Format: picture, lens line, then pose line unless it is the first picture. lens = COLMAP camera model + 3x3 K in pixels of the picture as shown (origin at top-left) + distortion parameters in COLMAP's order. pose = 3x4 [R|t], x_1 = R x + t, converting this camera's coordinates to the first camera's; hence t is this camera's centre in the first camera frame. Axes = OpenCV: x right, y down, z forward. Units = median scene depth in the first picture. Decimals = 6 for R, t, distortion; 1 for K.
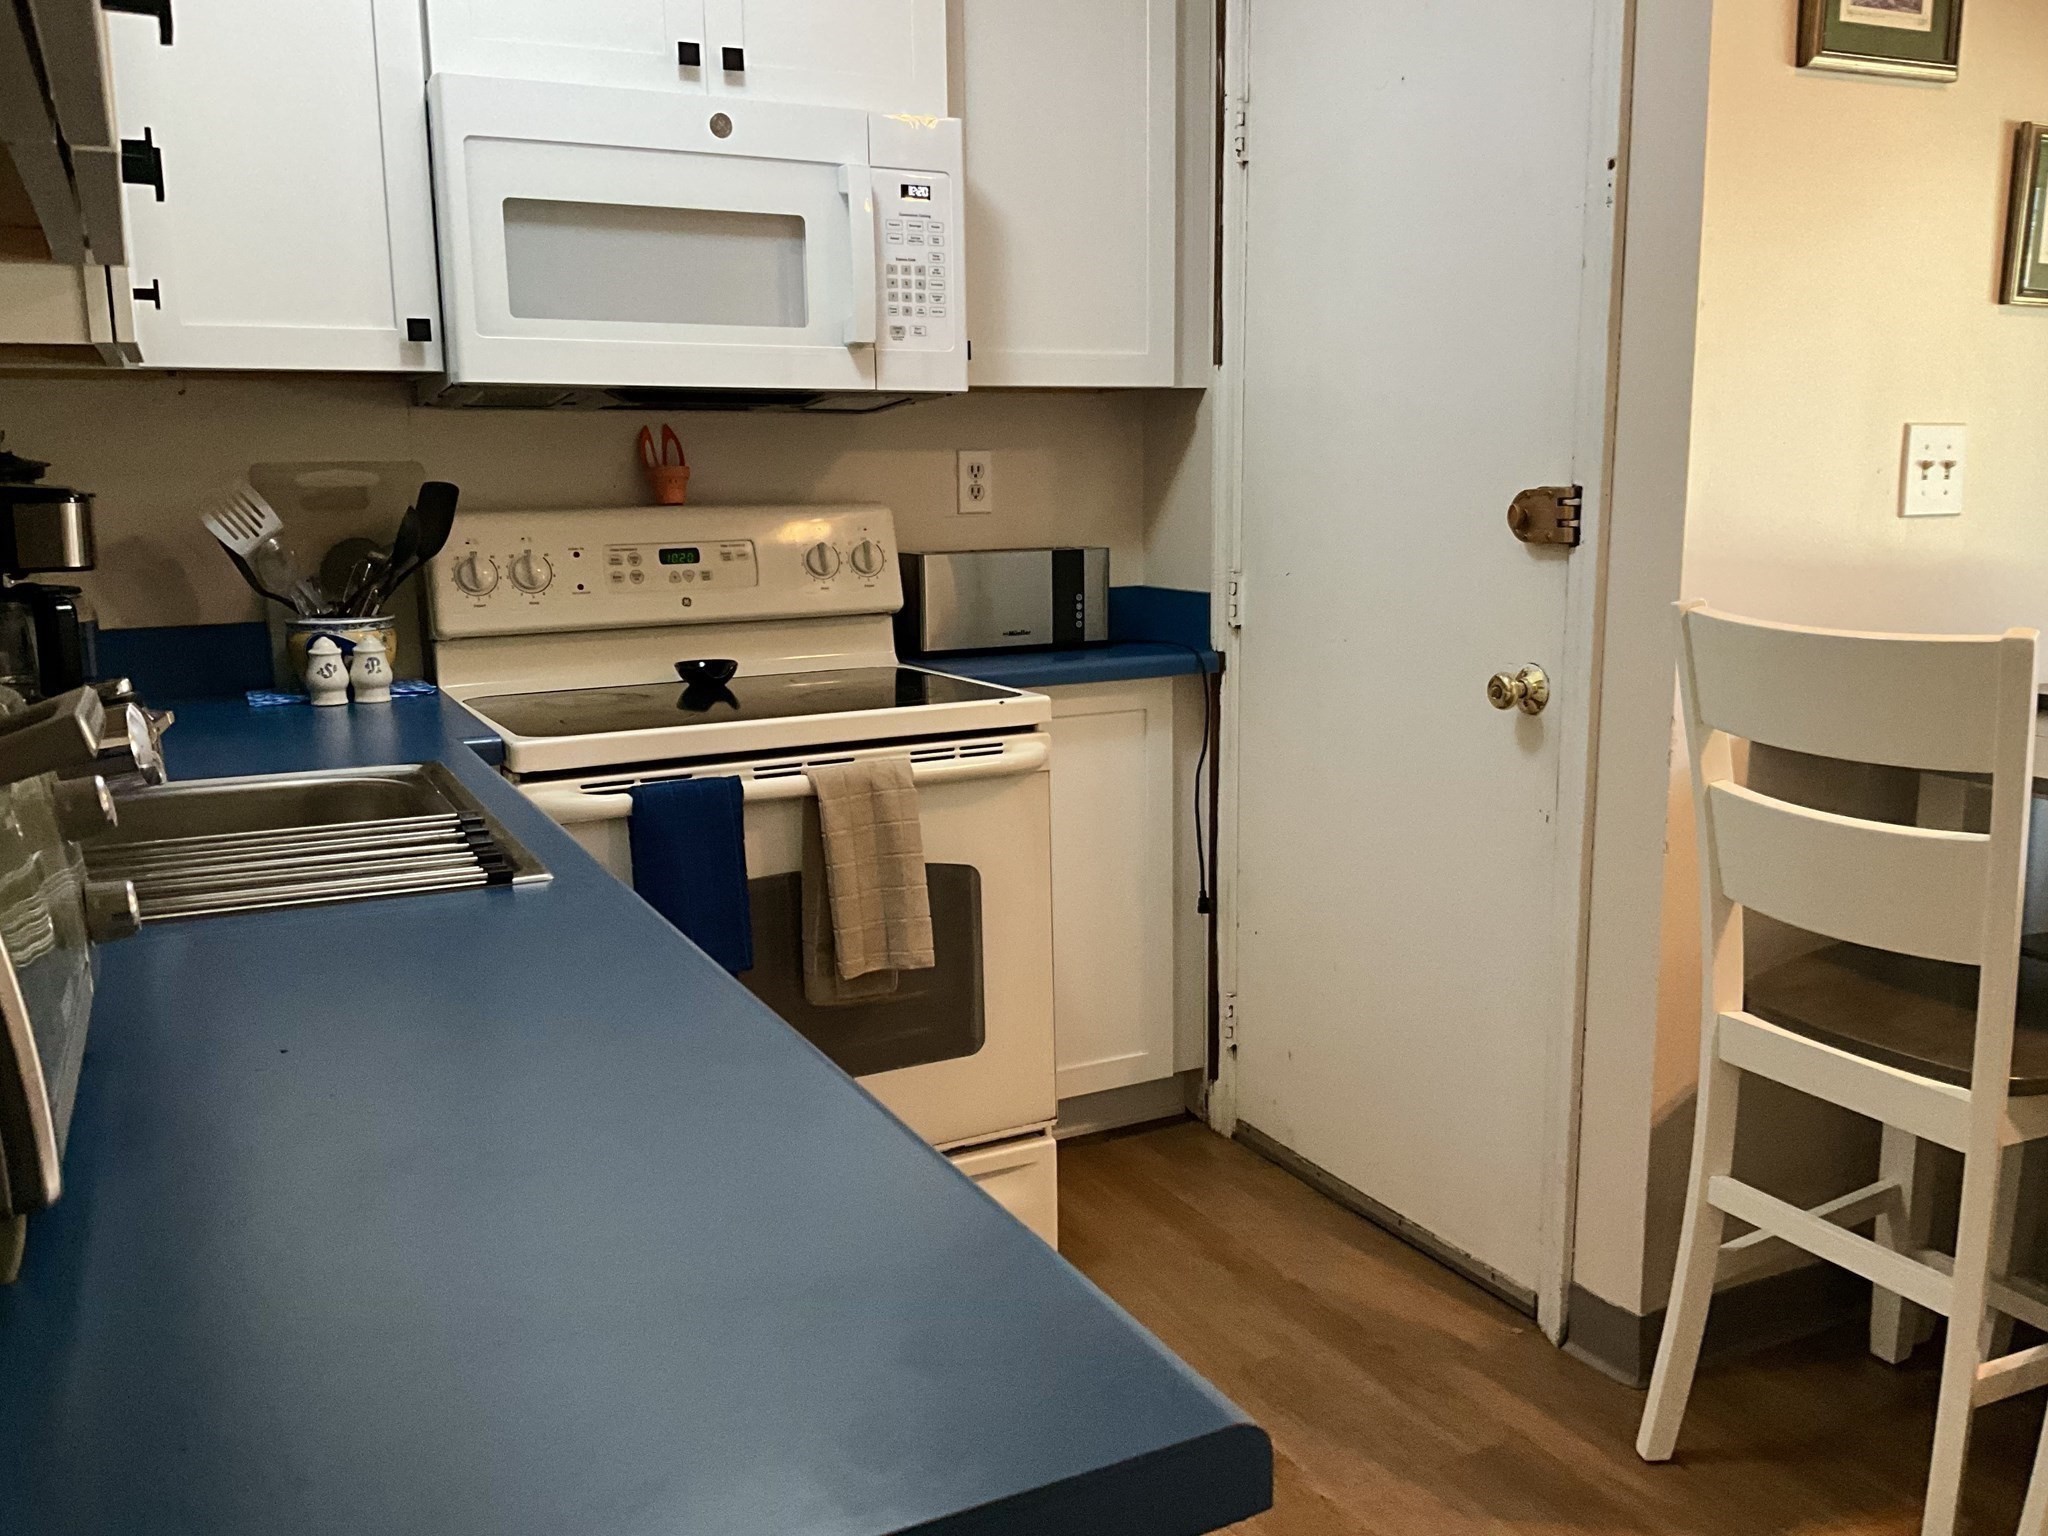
lens RADIAL K [[1699.2, 0, 1053.4], [0, 1699.2, 775.6], [0, 0, 1]] dist [0.041592, -0.059466]
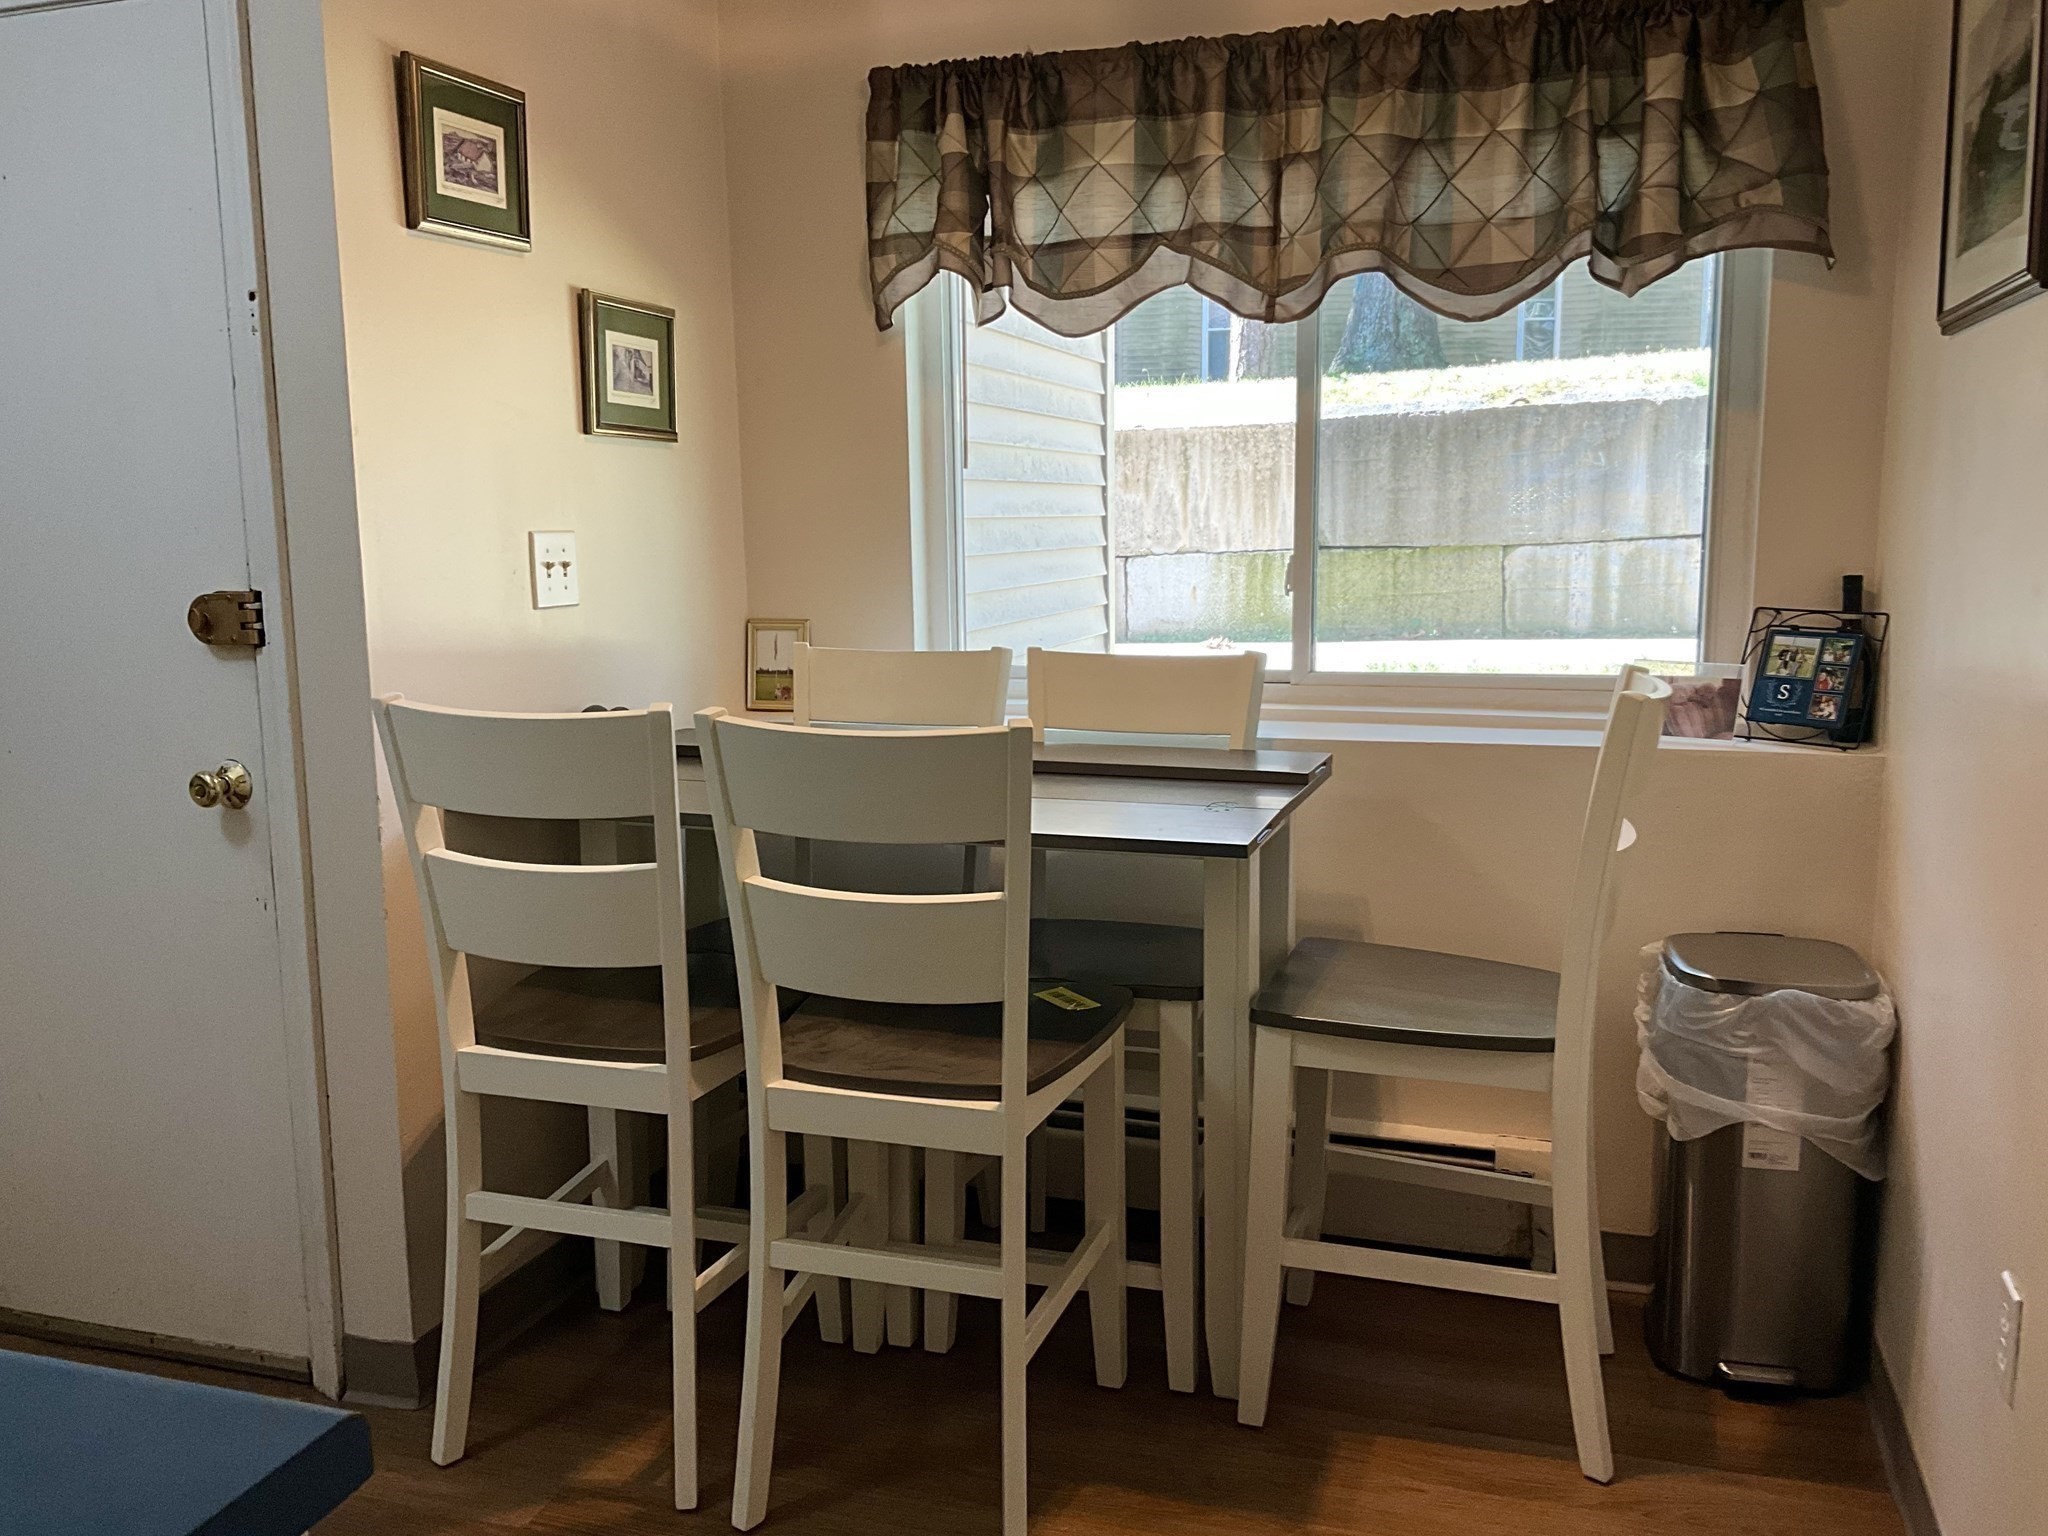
lens RADIAL K [[1699.2, 0, 1053.4], [0, 1699.2, 775.6], [0, 0, 1]] dist [0.041592, -0.059466]
pose [[0.699848, -0.104490, 0.706608, -0.105708], [0.127052, 0.991678, 0.020808, -0.014316], [-0.702901, 0.075214, 0.707300, -0.088855]]
